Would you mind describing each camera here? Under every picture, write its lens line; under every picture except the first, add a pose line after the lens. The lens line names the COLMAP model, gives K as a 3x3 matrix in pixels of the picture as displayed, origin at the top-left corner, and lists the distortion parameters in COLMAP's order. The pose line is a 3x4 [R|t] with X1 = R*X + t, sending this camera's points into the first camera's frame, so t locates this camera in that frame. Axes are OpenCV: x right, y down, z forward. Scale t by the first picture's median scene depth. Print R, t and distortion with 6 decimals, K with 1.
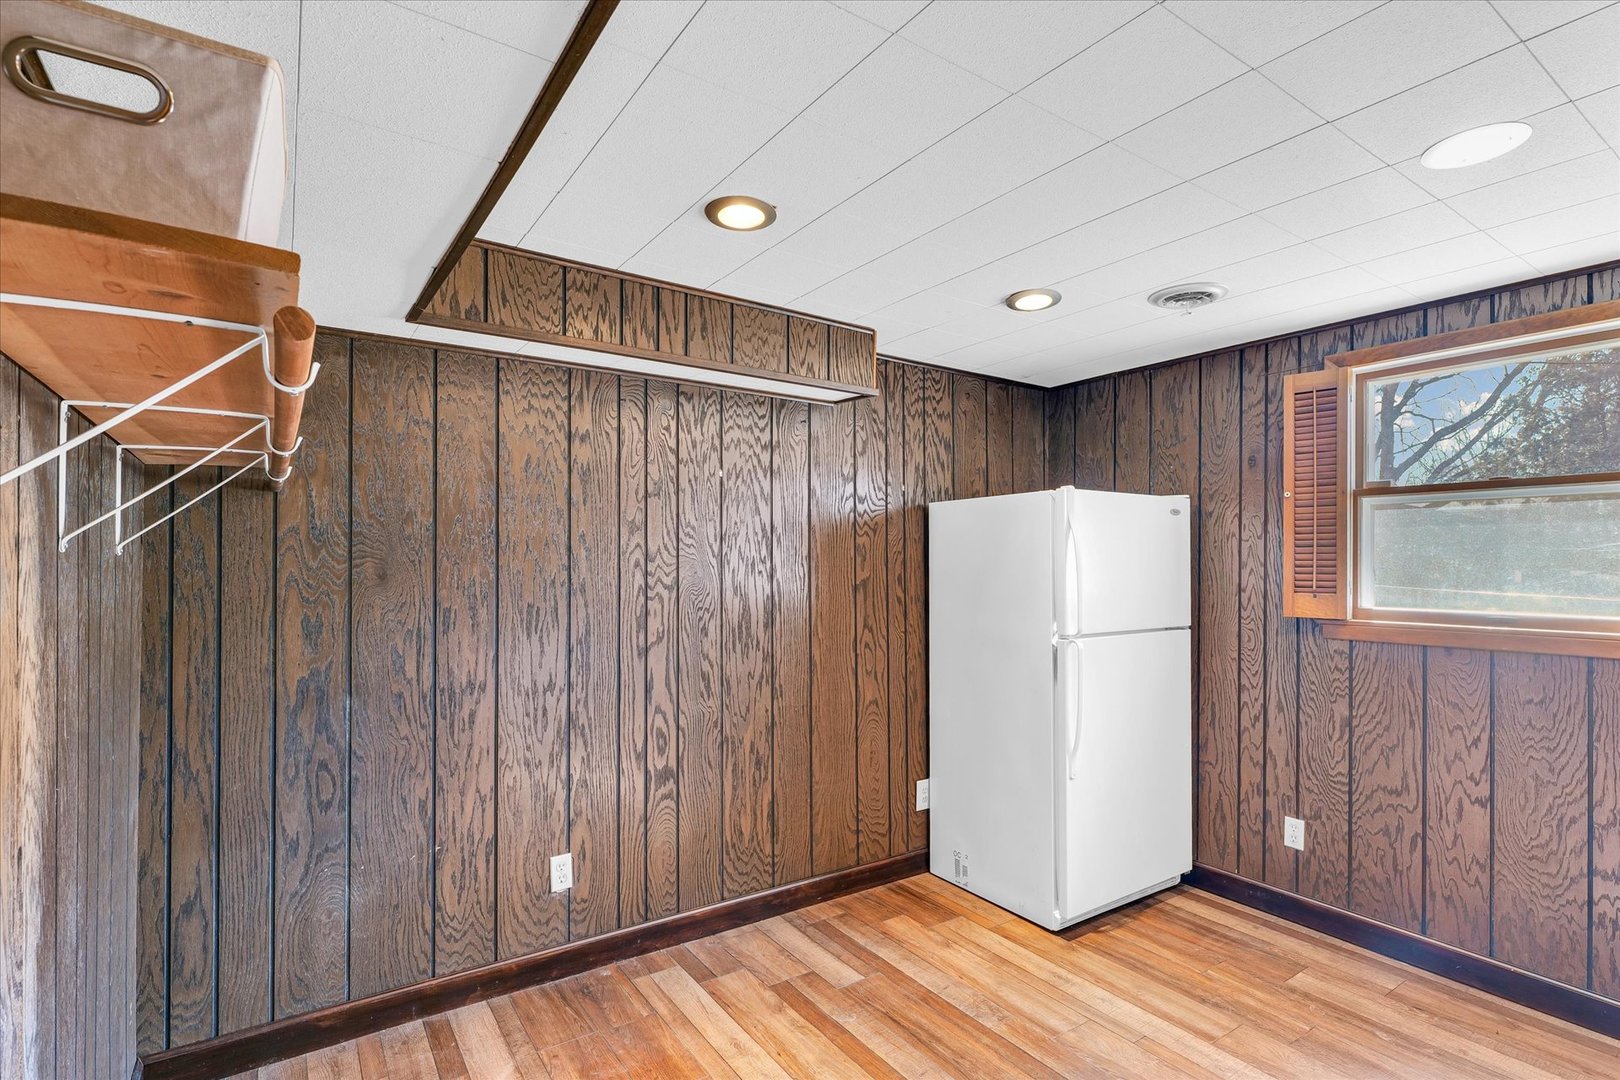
lens RADIAL K [[804.8, 0, 815.1], [0, 804.8, 553.3], [0, 0, 1]] dist [-0.000375, -0.000198]
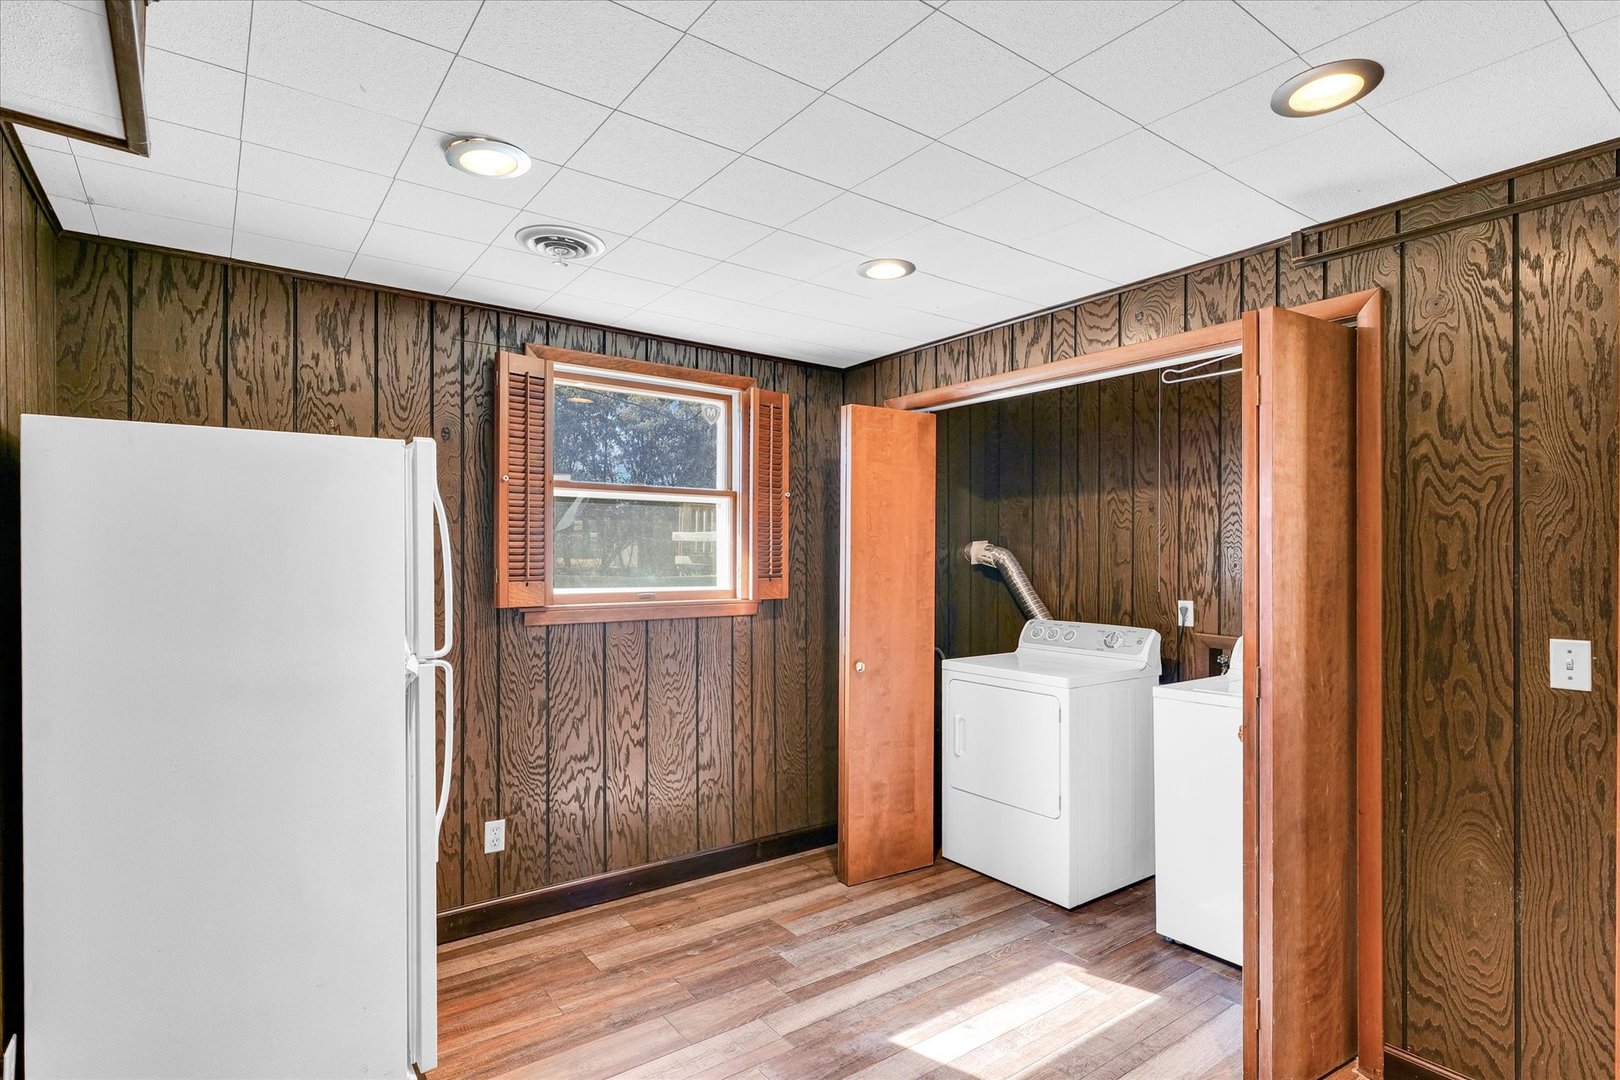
lens RADIAL K [[804.8, 0, 810.7], [0, 804.8, 549.2], [0, 0, 1]] dist [-0.000375, -0.000198]
pose [[-0.040947, 0.001506, 0.999160, -0.383155], [-0.017618, 0.999842, -0.002229, 0.006295], [-0.999006, -0.017694, -0.040914, 0.706191]]
